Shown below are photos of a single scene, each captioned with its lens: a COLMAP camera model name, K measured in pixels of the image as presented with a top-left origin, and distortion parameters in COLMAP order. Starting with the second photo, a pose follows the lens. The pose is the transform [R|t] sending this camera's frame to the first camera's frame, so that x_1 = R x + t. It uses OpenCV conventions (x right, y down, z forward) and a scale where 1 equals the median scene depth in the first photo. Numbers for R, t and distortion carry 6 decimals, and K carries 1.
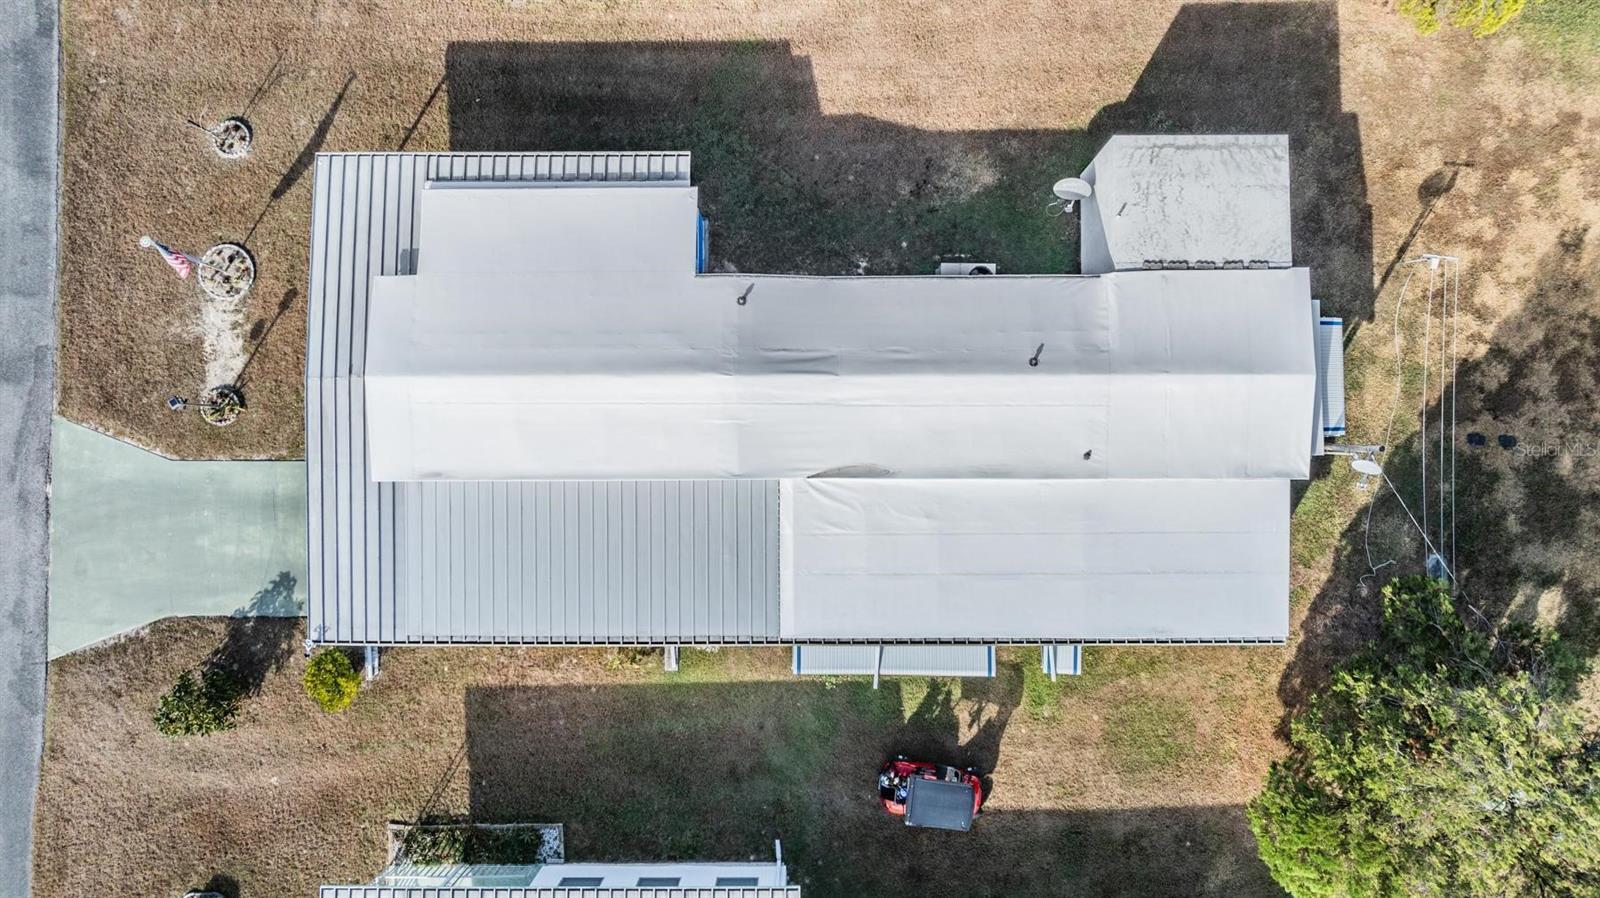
lens RADIAL K [[1128.2, 0, 800.0], [0, 1128.2, 449.0], [0, 0, 1]] dist [-0.019973, 0.005735]
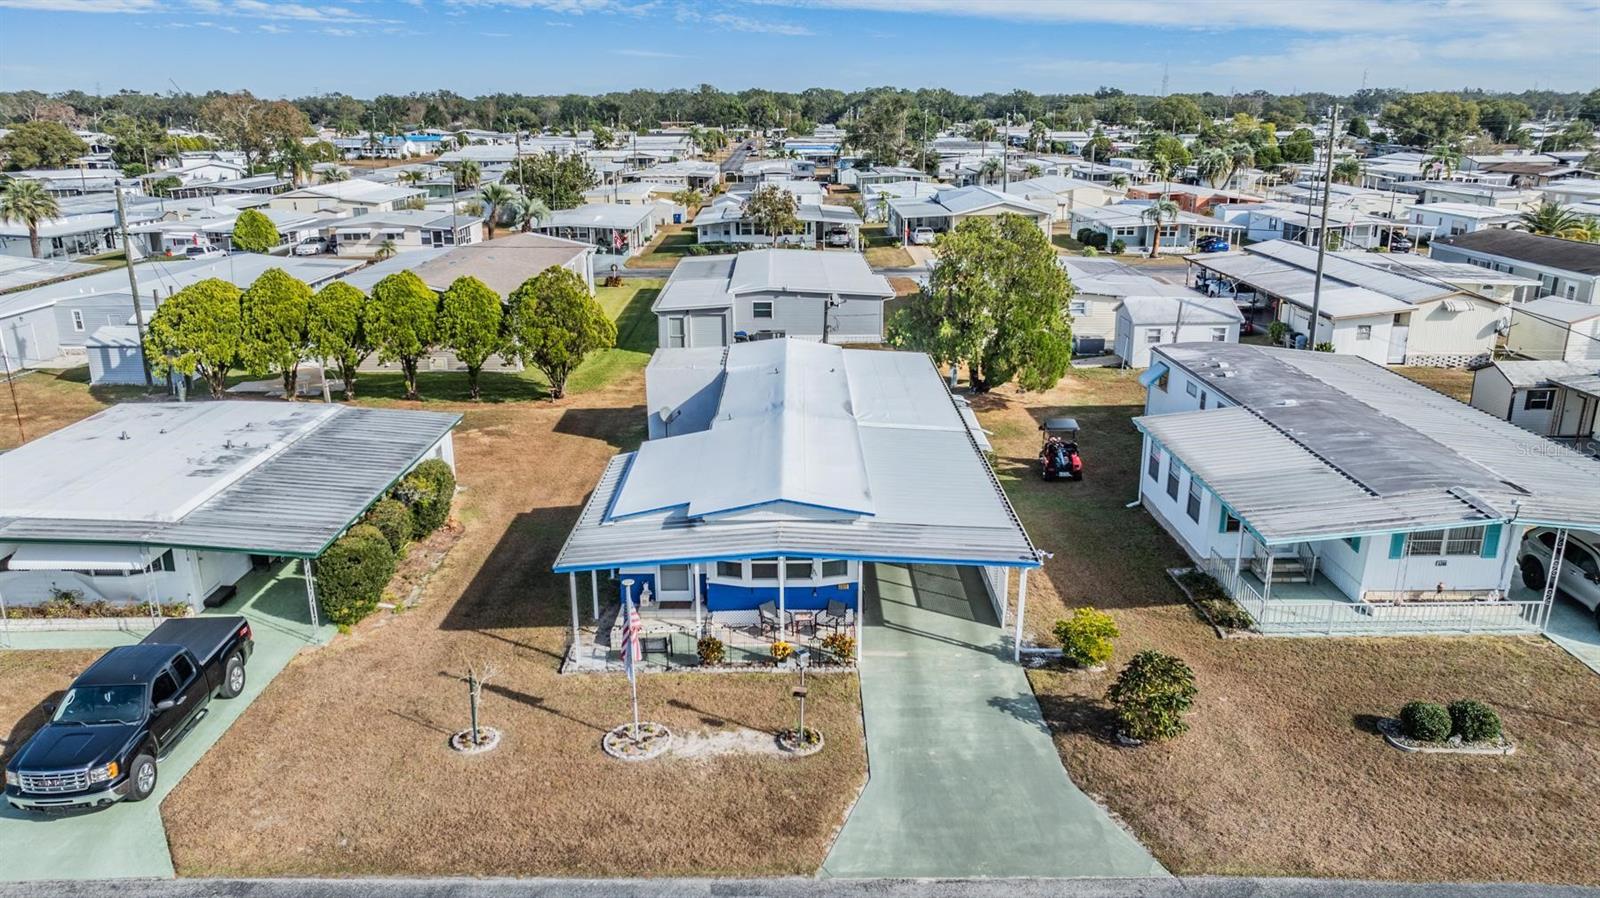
lens RADIAL K [[1128.2, 0, 800.0], [0, 1128.2, 449.0], [0, 0, 1]] dist [-0.019973, 0.005735]
pose [[-0.003691, -0.282630, 0.959222, -1.253880], [0.999584, 0.026382, 0.011620, -0.054369], [-0.028590, 0.958866, 0.282415, 0.561775]]
